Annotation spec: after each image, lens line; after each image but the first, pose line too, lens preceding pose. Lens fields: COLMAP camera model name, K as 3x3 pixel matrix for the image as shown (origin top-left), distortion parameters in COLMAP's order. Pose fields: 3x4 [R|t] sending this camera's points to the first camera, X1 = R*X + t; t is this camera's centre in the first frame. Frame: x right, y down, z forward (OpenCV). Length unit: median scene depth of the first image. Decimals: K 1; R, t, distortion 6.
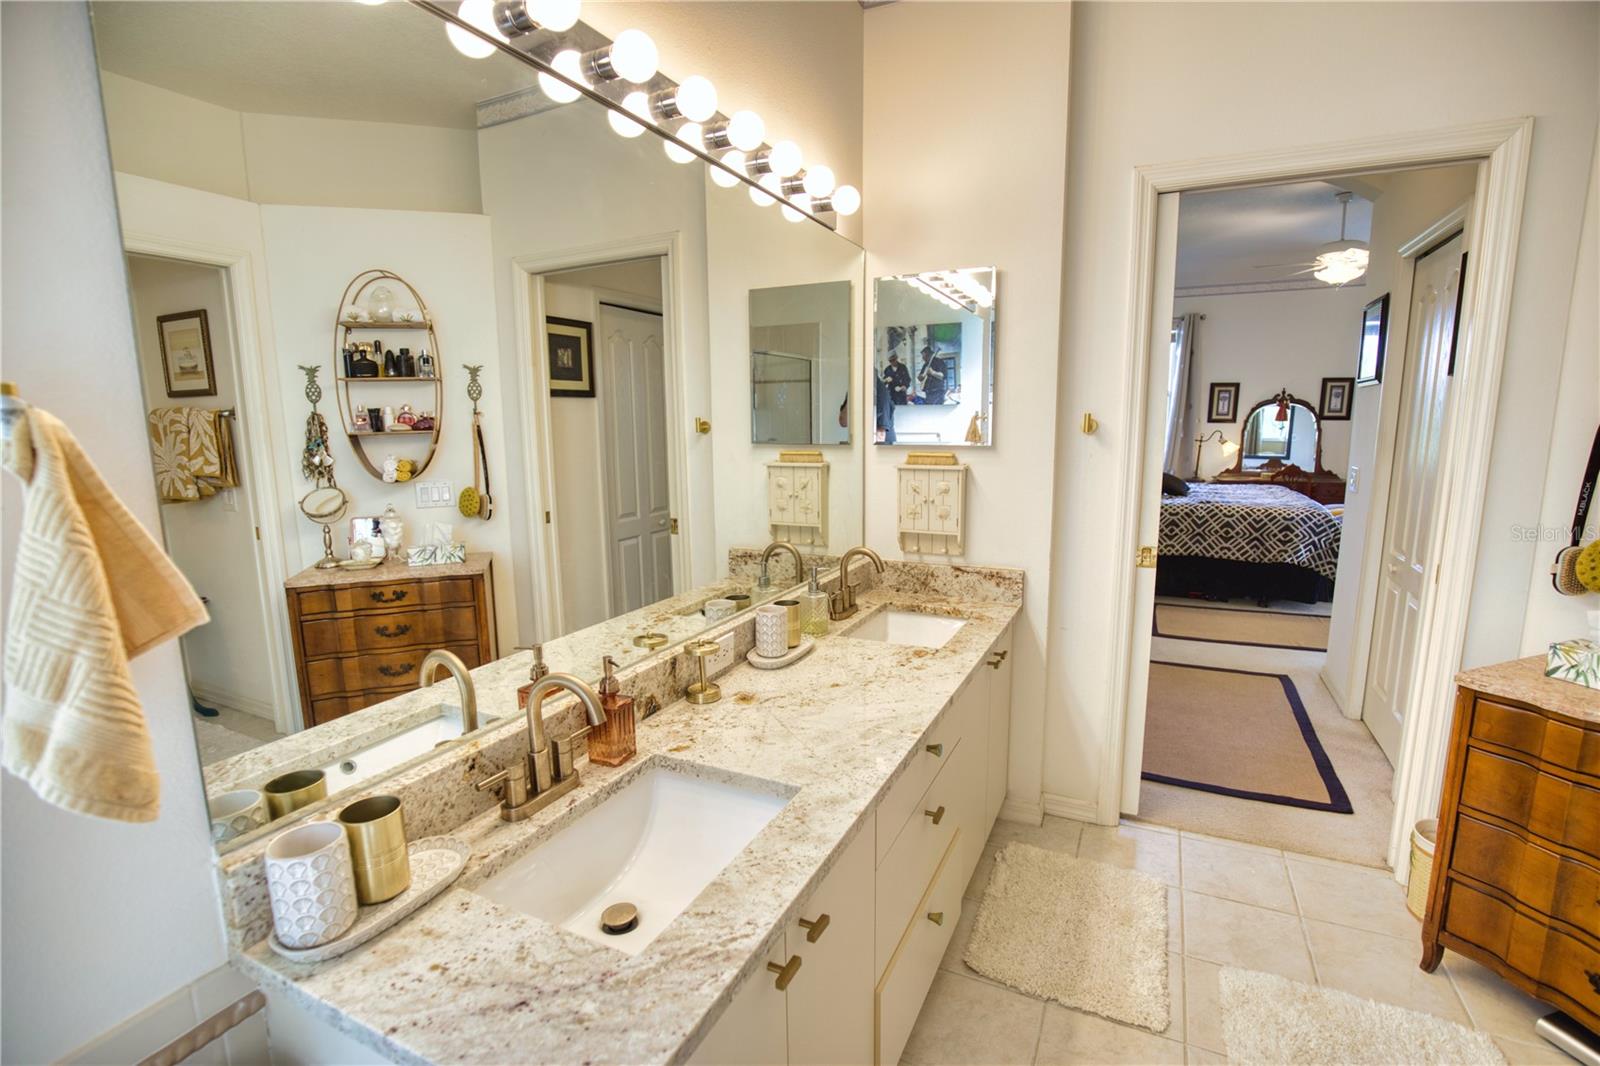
lens RADIAL K [[730.6, 0, 806.2], [0, 730.6, 543.1], [0, 0, 1]] dist [-0.032195, 0.004885]
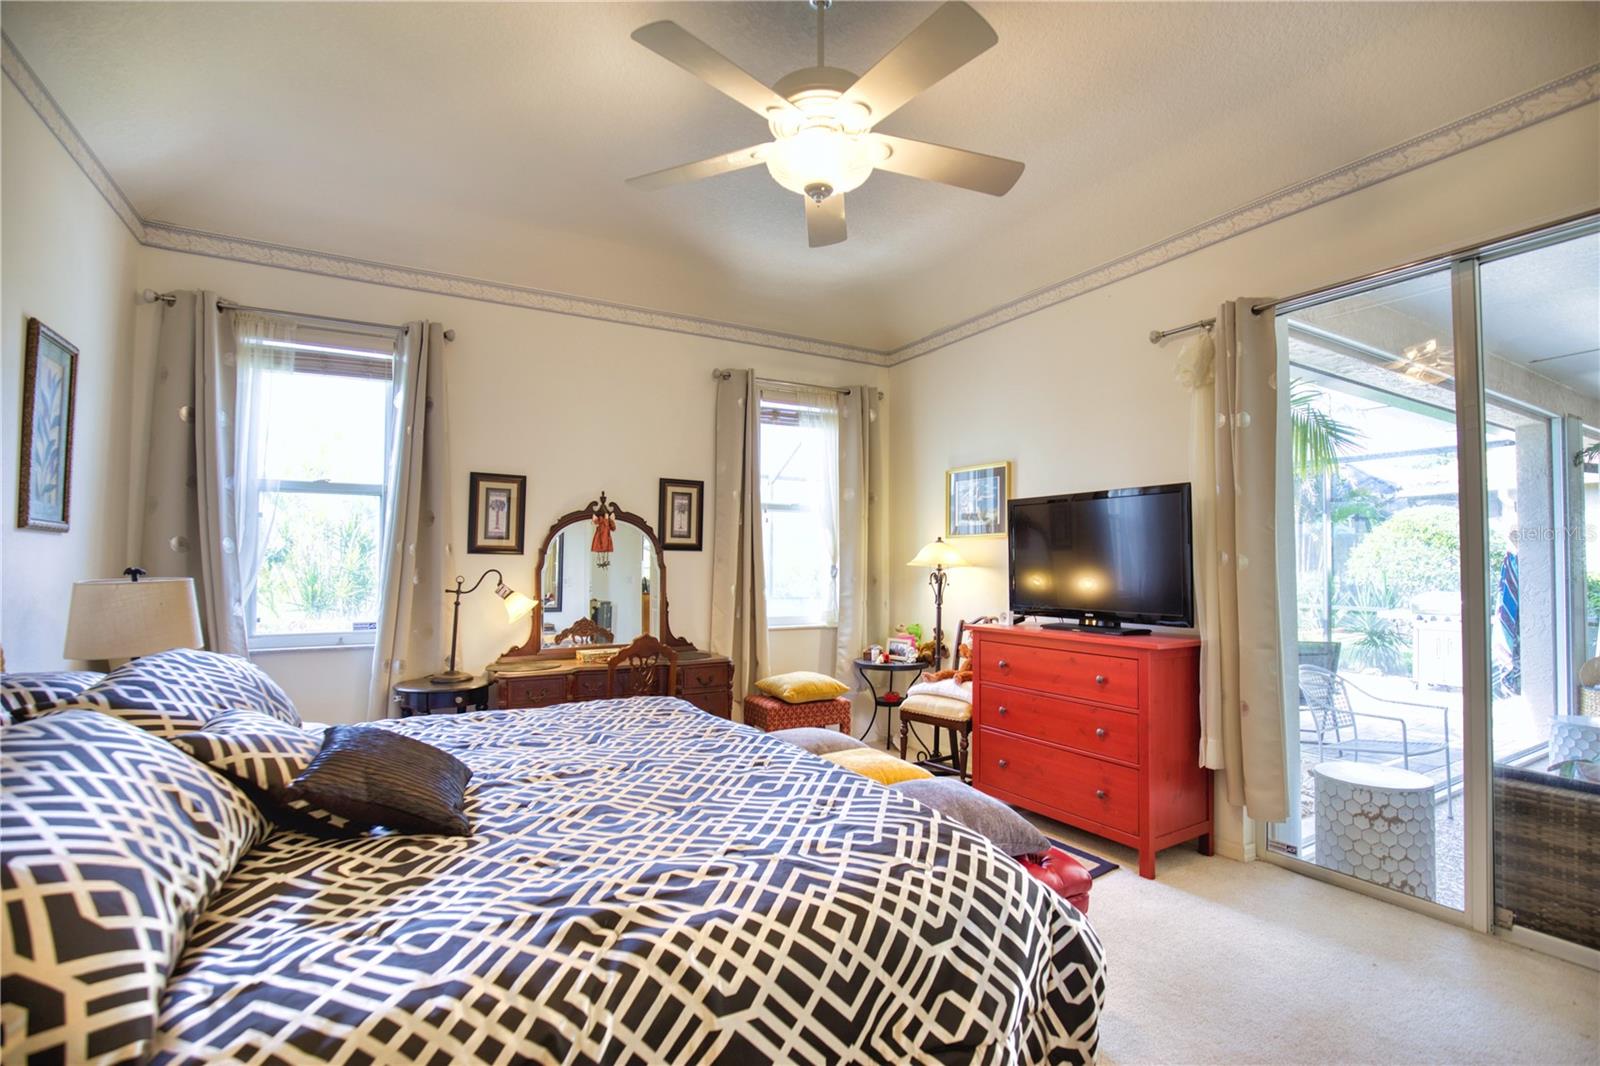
lens RADIAL K [[730.6, 0, 807.5], [0, 730.6, 536.5], [0, 0, 1]] dist [-0.032195, 0.004885]
pose [[0.554899, 0.040457, 0.830933, 0.289627], [0.132764, 0.981709, -0.136458, -0.084915], [-0.821255, 0.186039, 0.539379, 0.572824]]
